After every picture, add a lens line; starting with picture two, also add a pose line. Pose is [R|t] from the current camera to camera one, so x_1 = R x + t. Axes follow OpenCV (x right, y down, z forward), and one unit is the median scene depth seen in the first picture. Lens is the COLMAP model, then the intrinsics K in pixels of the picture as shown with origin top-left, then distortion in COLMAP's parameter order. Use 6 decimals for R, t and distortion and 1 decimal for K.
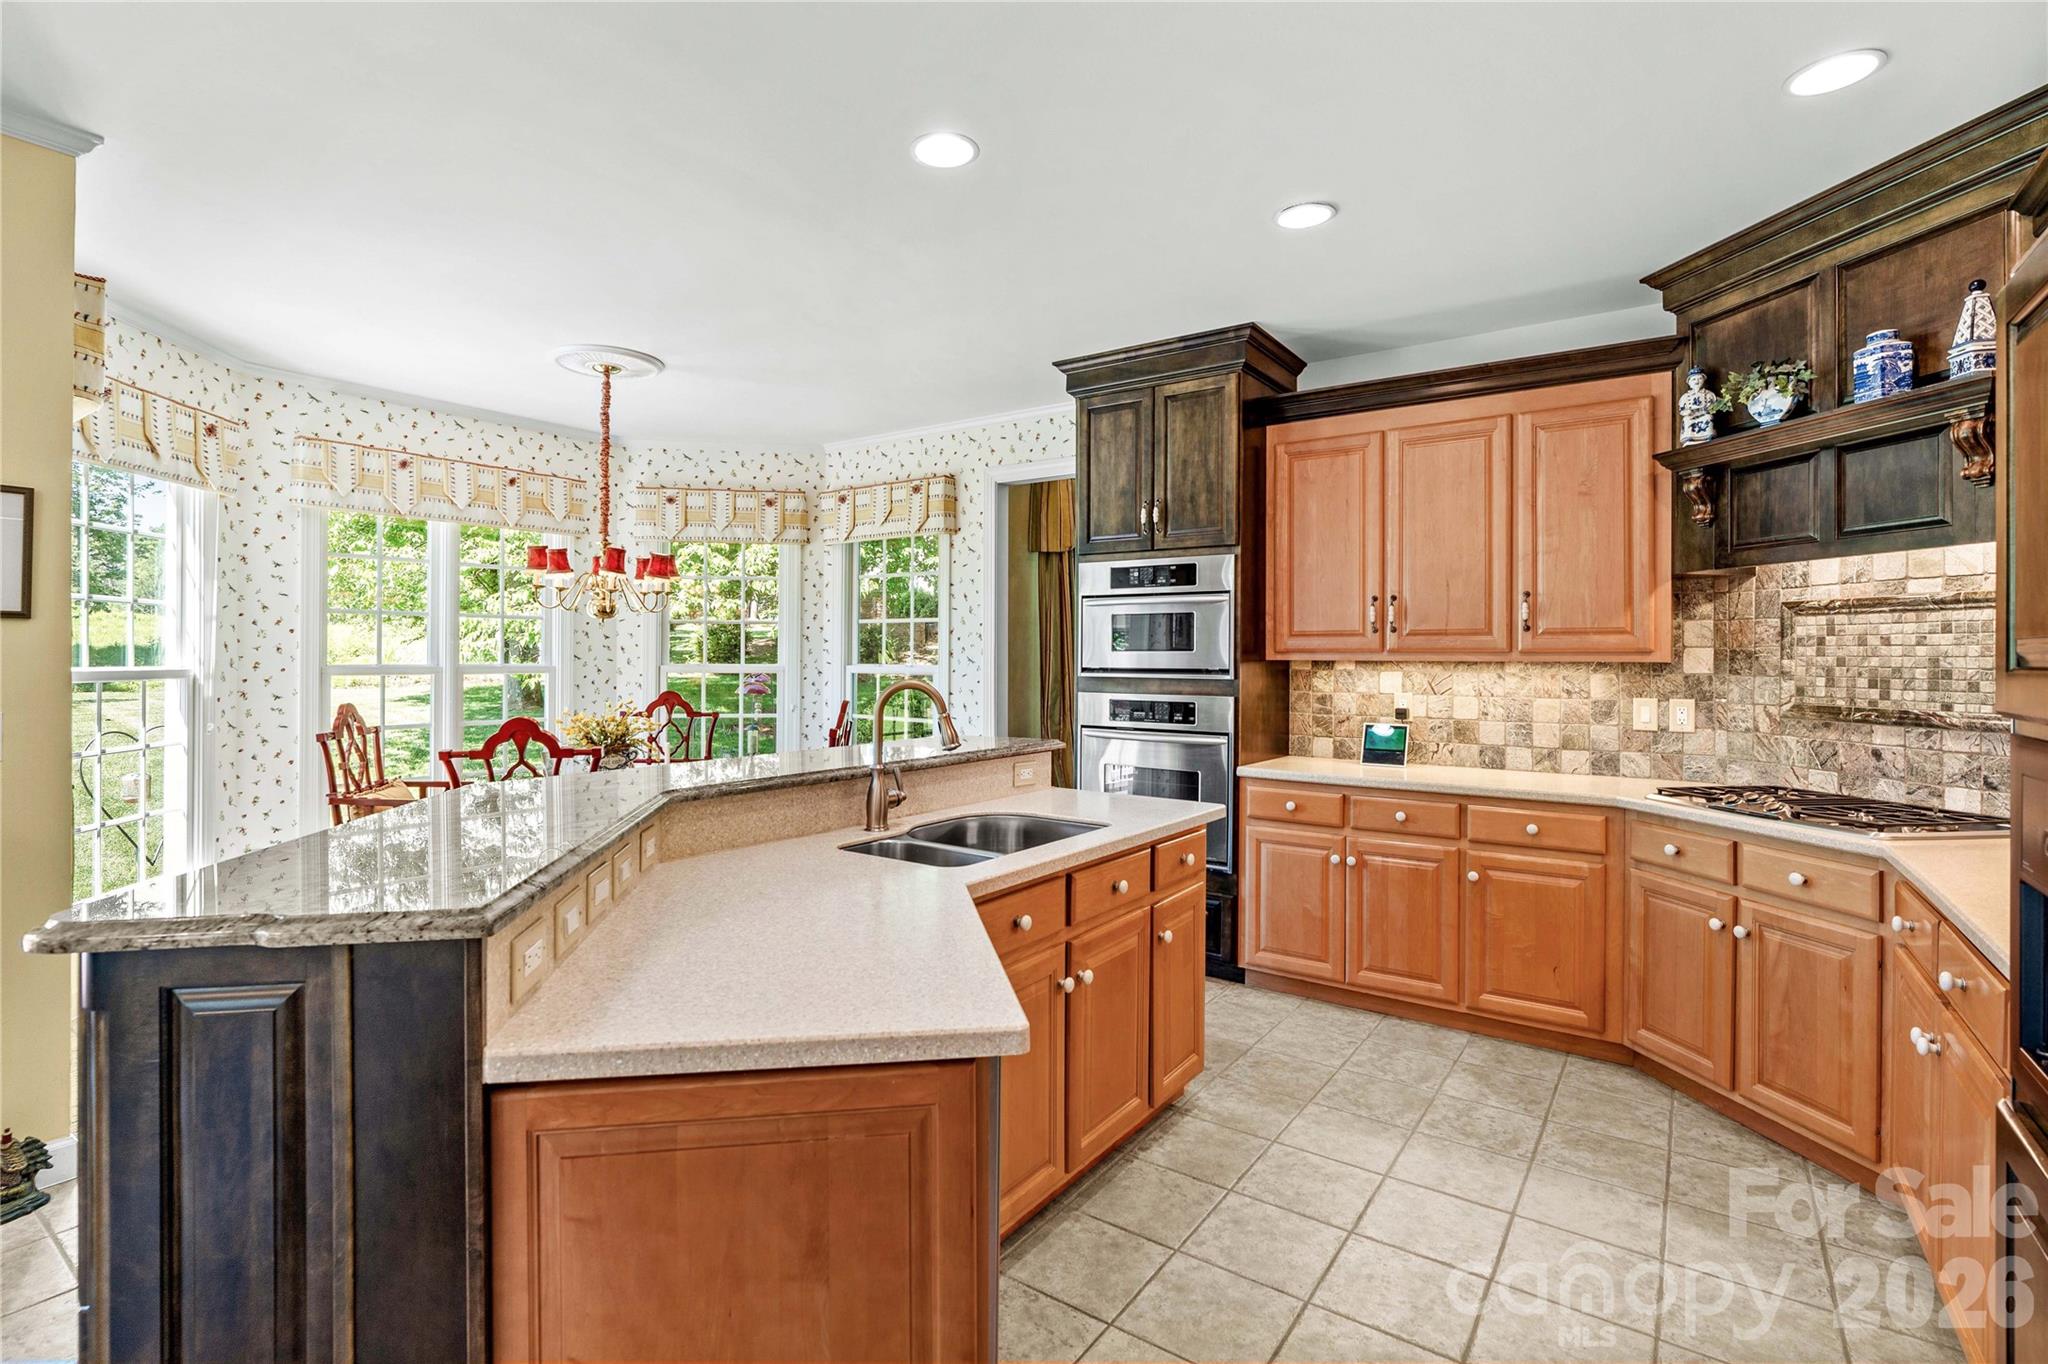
lens RADIAL K [[957.1, 0, 1018.5], [0, 957.1, 654.2], [0, 0, 1]] dist [-0.017009, 0.001185]
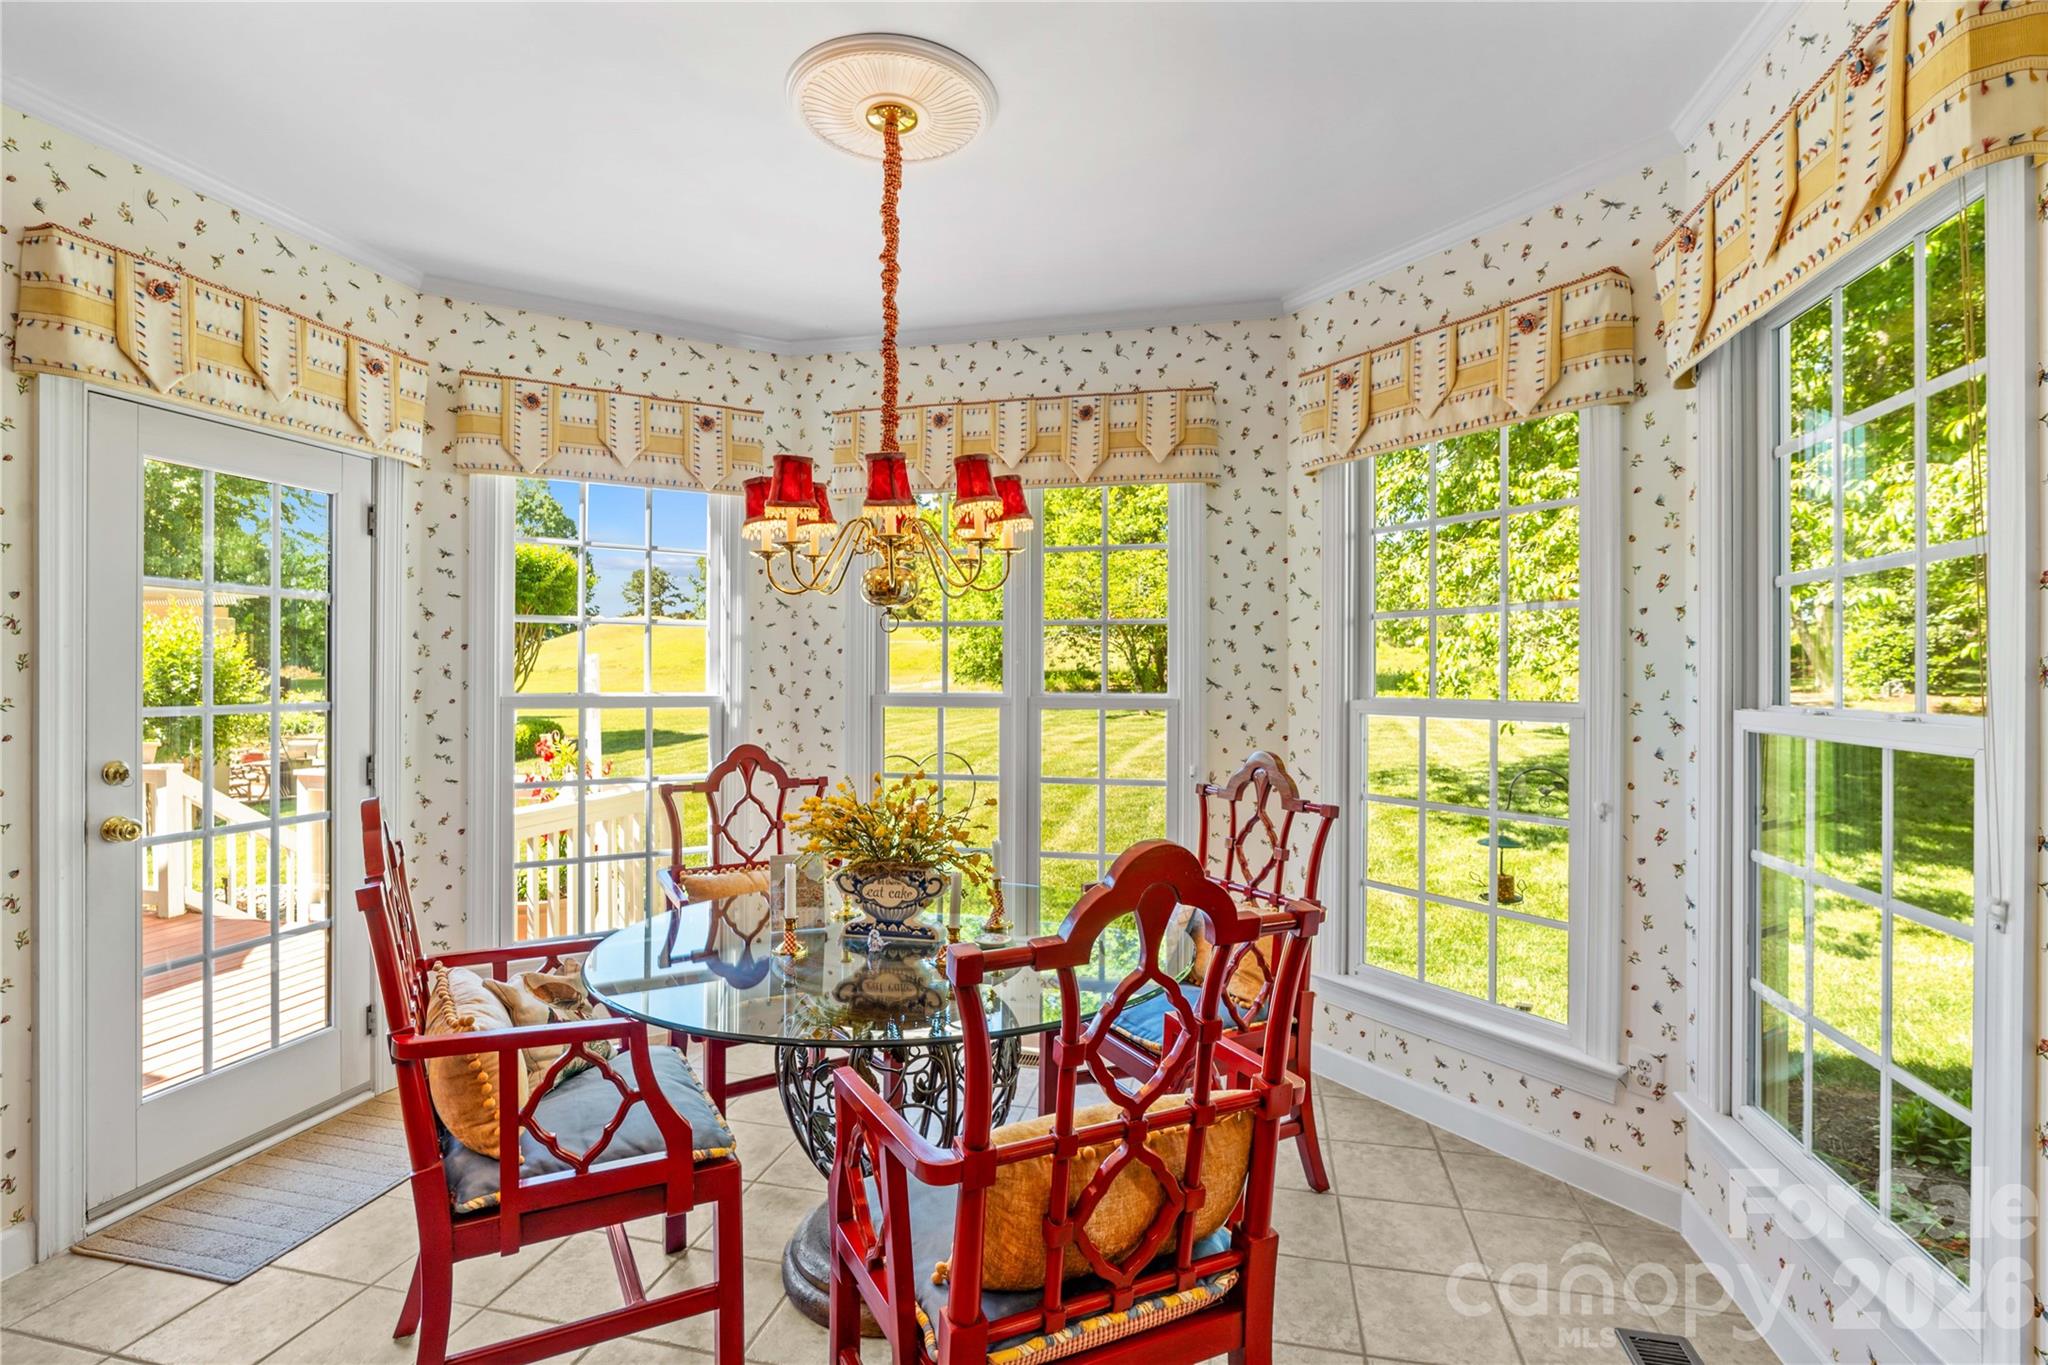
lens RADIAL K [[948.9, 0, 1026.9], [0, 948.9, 675.1], [0, 0, 1]] dist [-0.014424, 0.000200]
pose [[0.373928, -0.005674, -0.927440, 0.072070], [0.000006, 0.999981, -0.006115, 0.001791], [0.927458, 0.002281, 0.373921, 0.997047]]
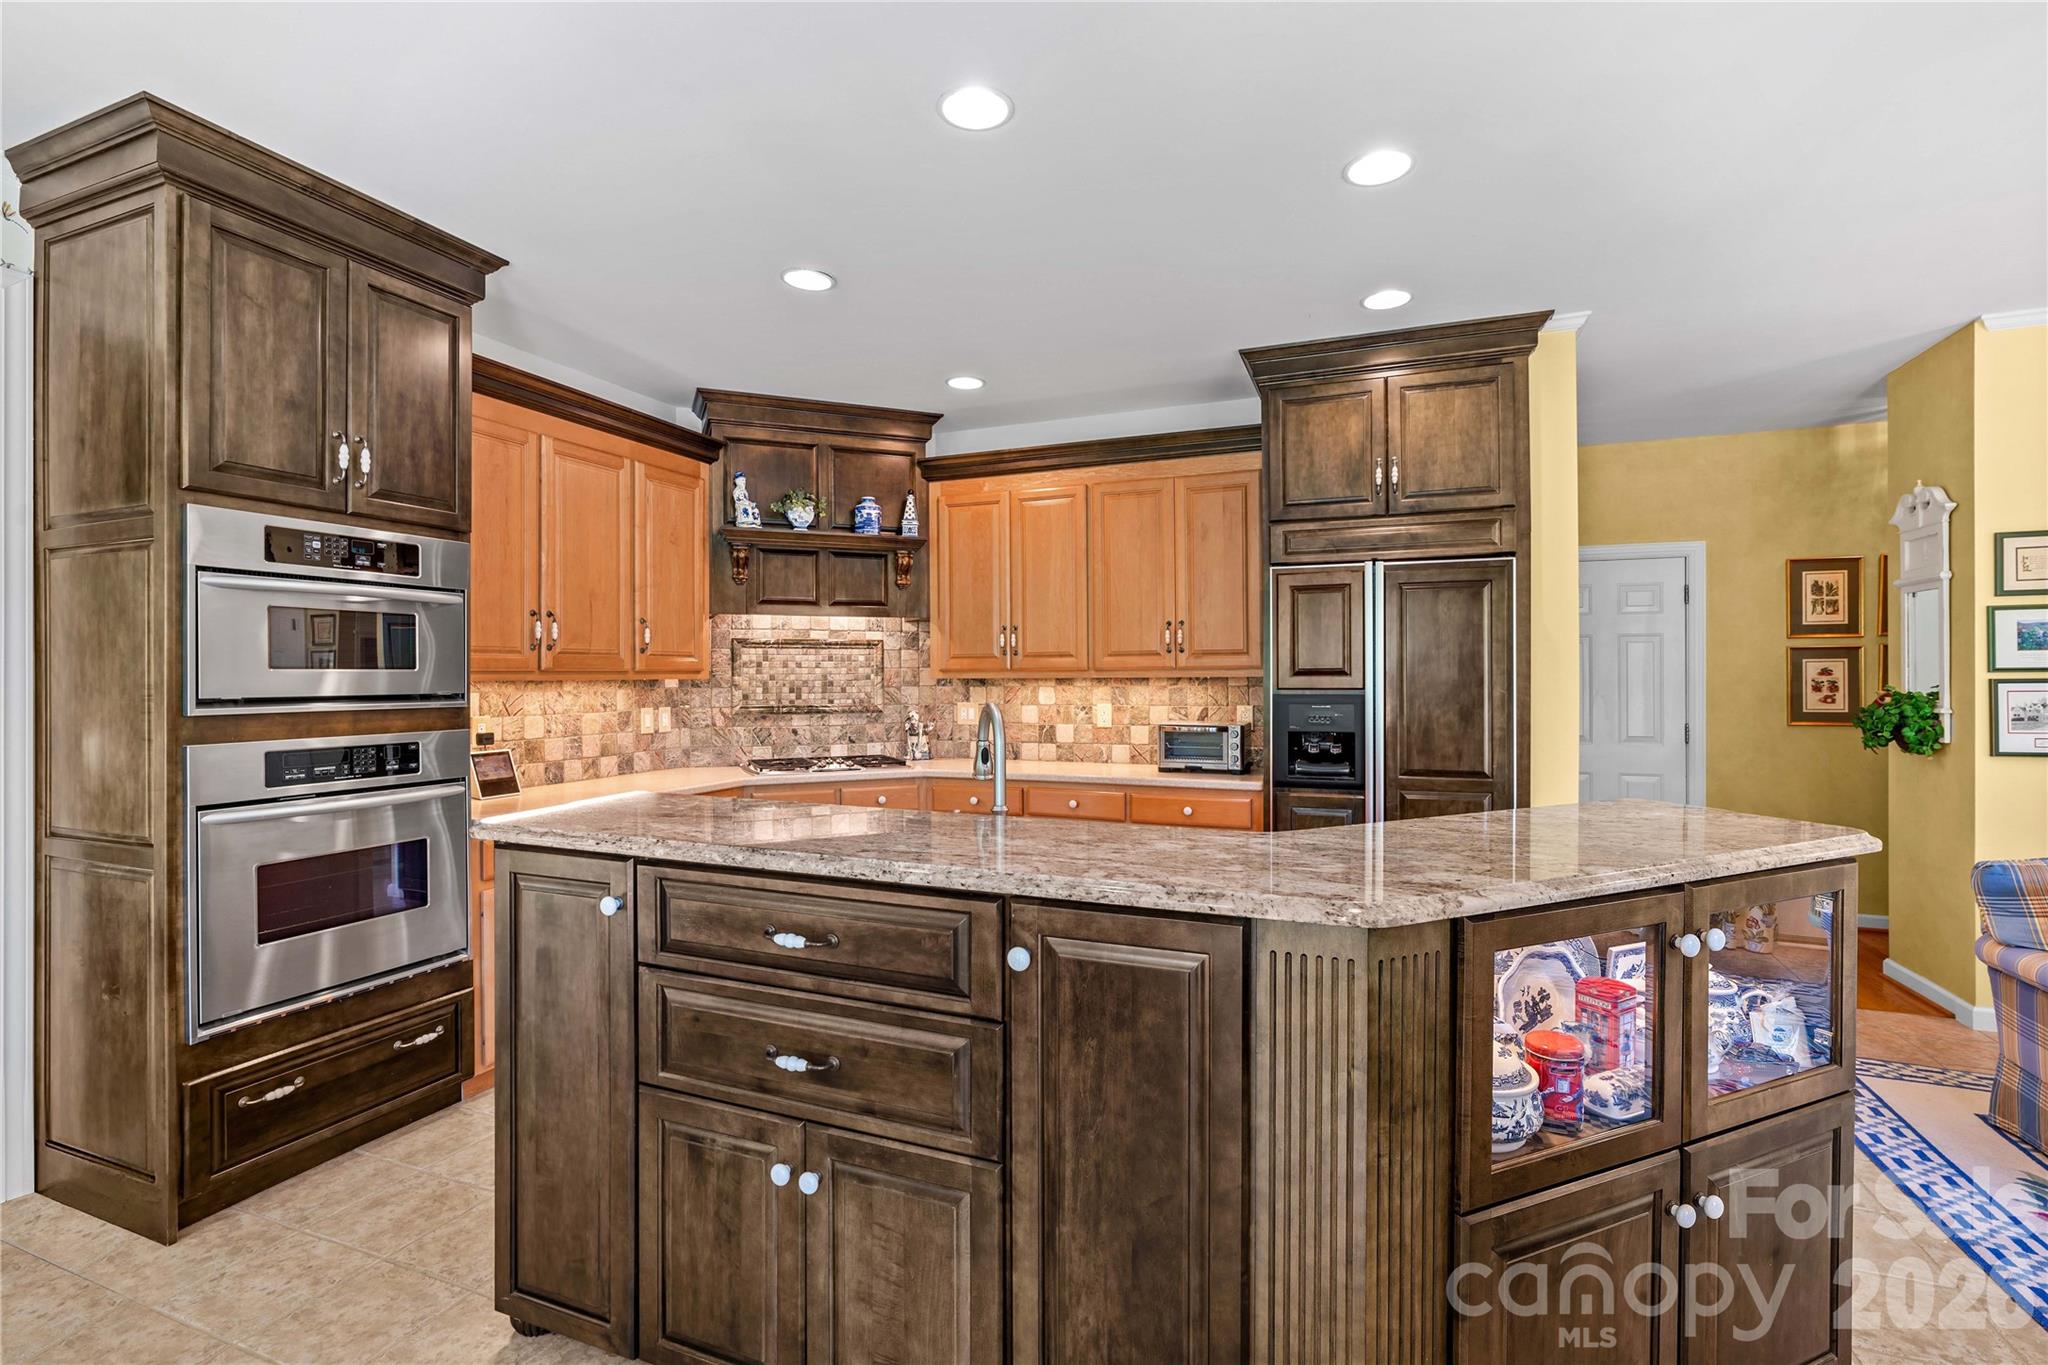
lens RADIAL K [[937.1, 0, 1024.0], [0, 937.1, 682.5], [0, 0, 1]] dist [-0.013672, 0.005299]
pose [[-0.235991, -0.010644, 0.971697, -0.615889], [0.000878, 0.999937, 0.011167, -0.000764], [-0.971755, 0.003489, -0.235967, 0.751230]]
